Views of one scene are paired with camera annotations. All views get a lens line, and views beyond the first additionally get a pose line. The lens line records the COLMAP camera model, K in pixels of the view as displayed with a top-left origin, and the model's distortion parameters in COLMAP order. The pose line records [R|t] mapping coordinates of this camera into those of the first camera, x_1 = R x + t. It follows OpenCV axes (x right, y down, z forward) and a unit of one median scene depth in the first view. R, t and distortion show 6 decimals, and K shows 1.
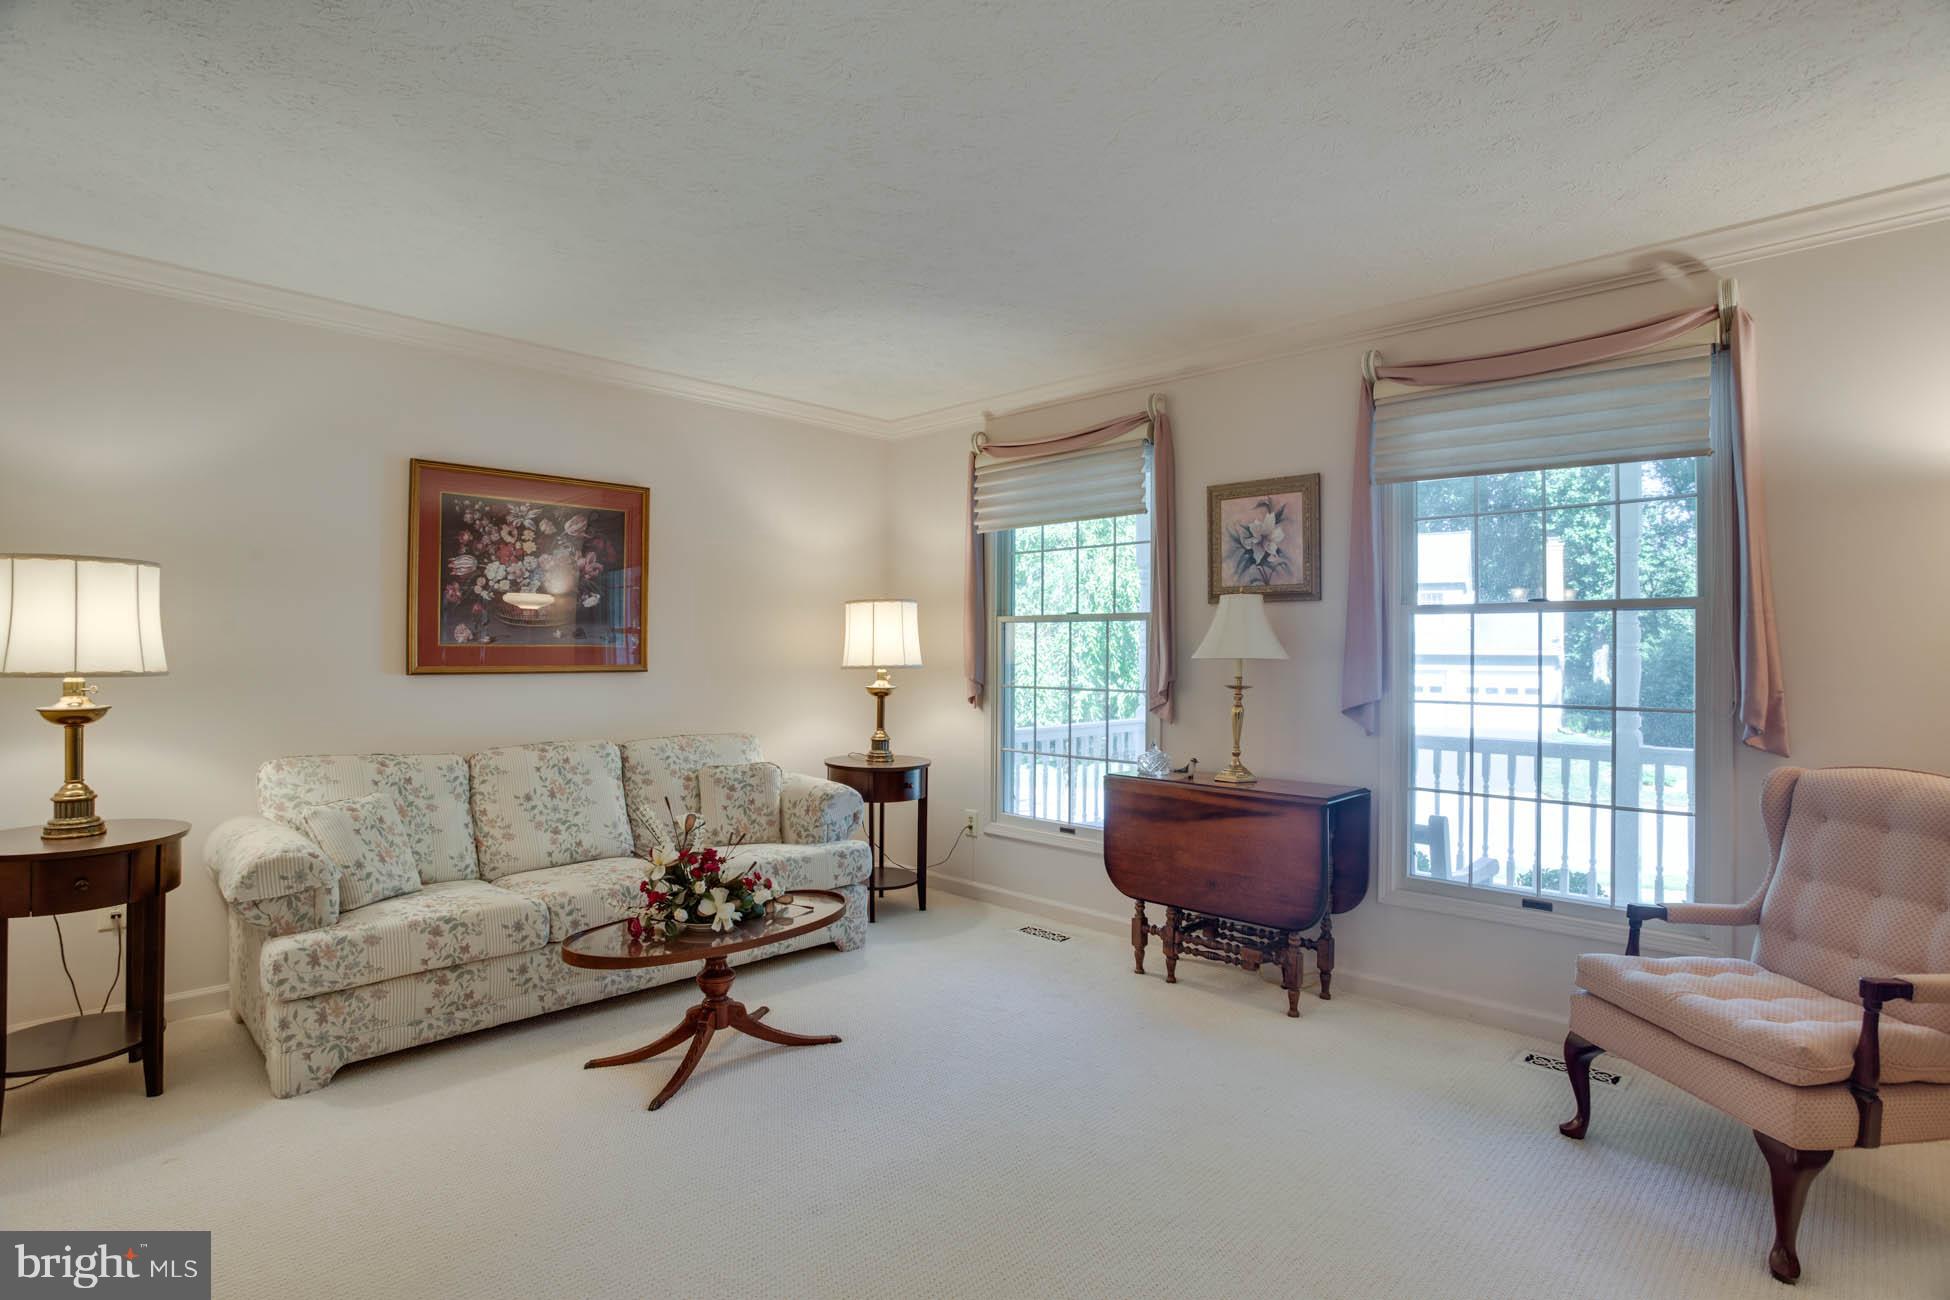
lens RADIAL K [[950.1, 0, 979.8], [0, 950.1, 657.4], [0, 0, 1]] dist [-0.109714, 0.069897]
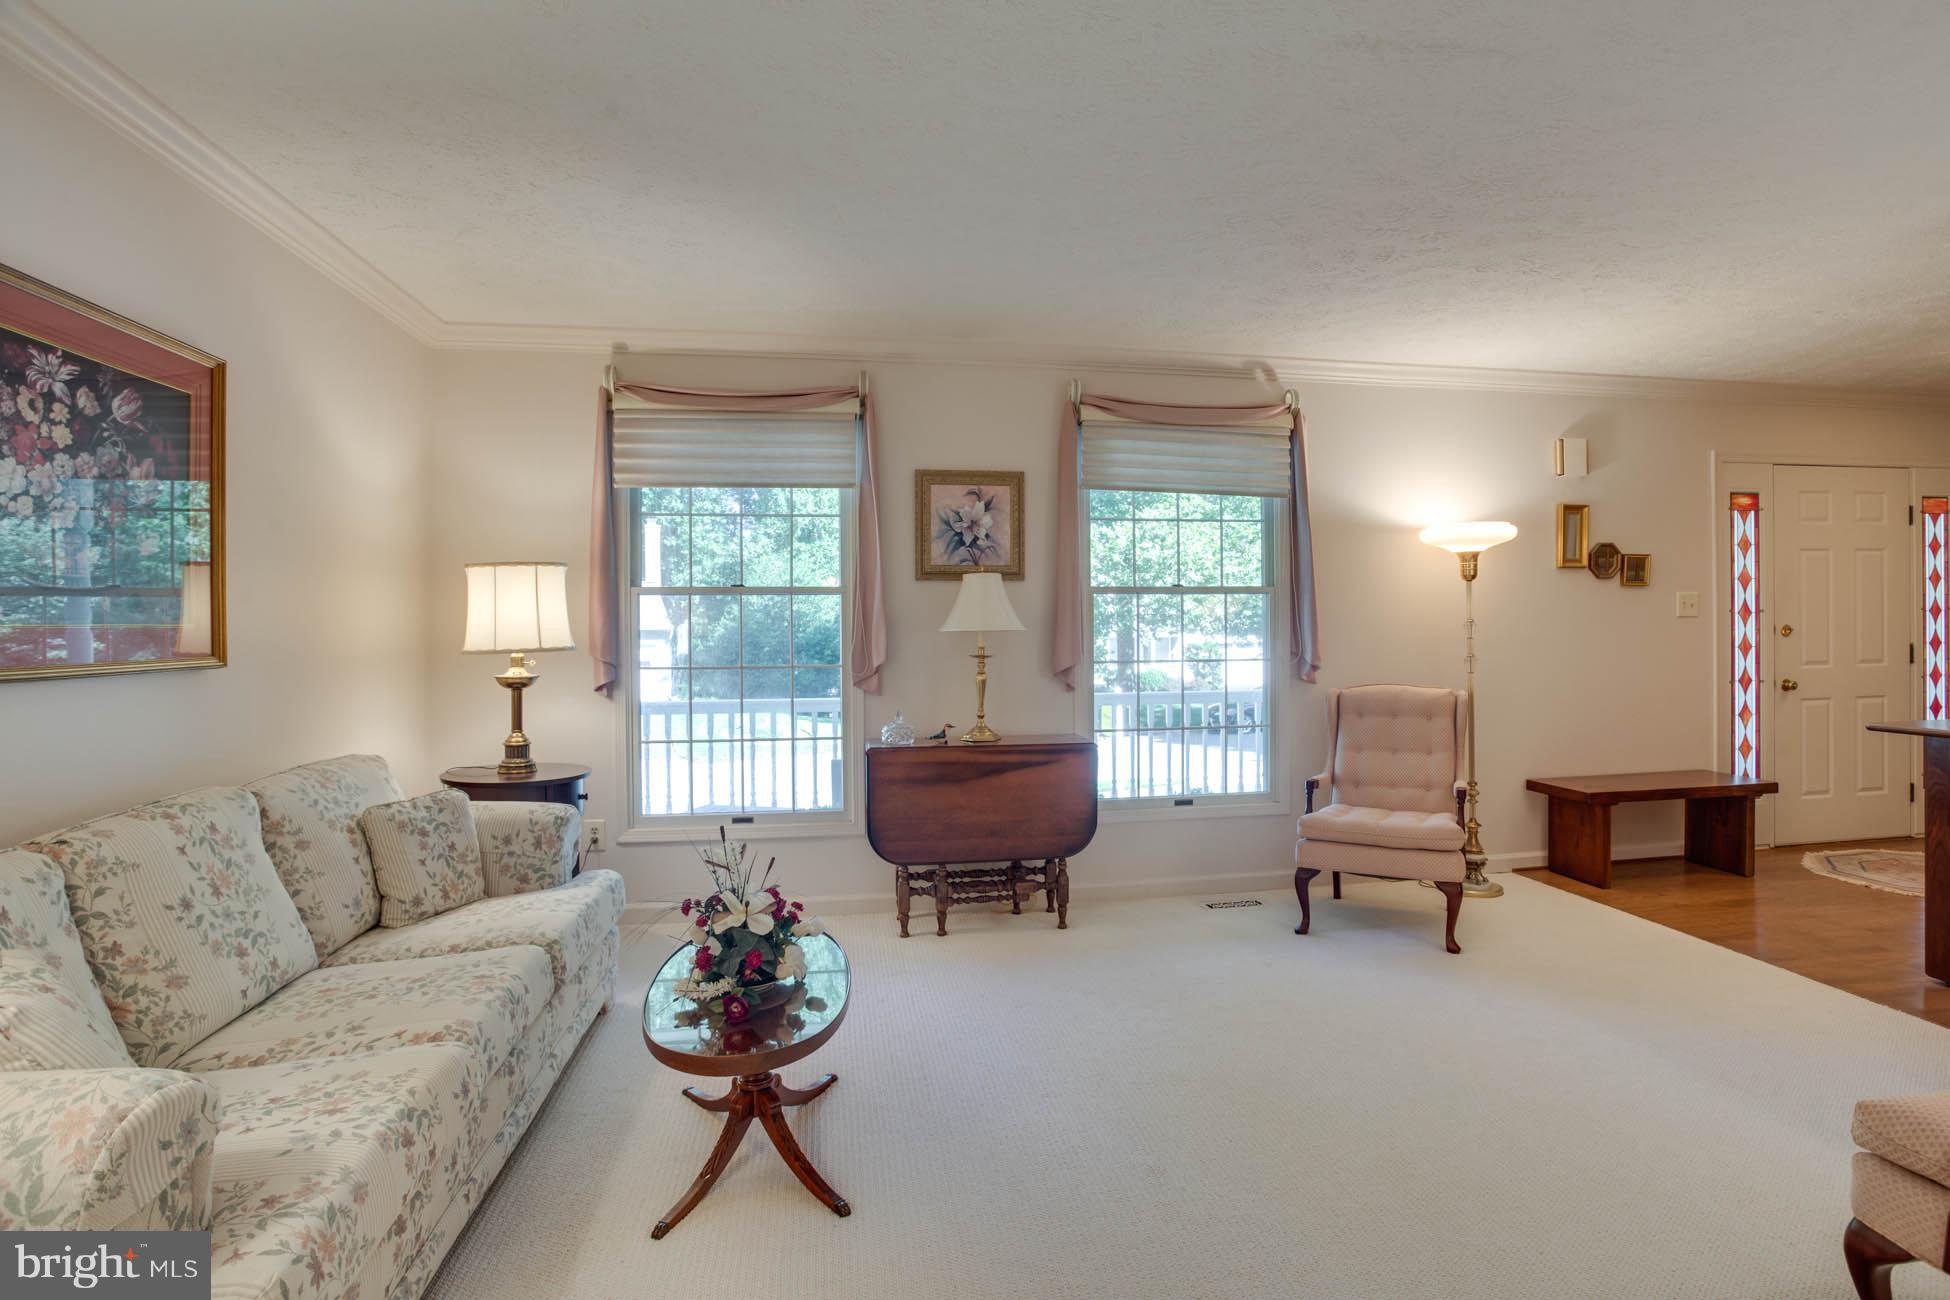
lens RADIAL K [[976.8, 0, 975.0], [0, 976.8, 650.0], [0, 0, 1]] dist [-0.079687, 0.022413]
pose [[0.601265, -0.028475, 0.798542, -0.617816], [0.015314, 0.999592, 0.024114, -0.003647], [-0.798903, -0.002270, 0.601455, 0.292142]]
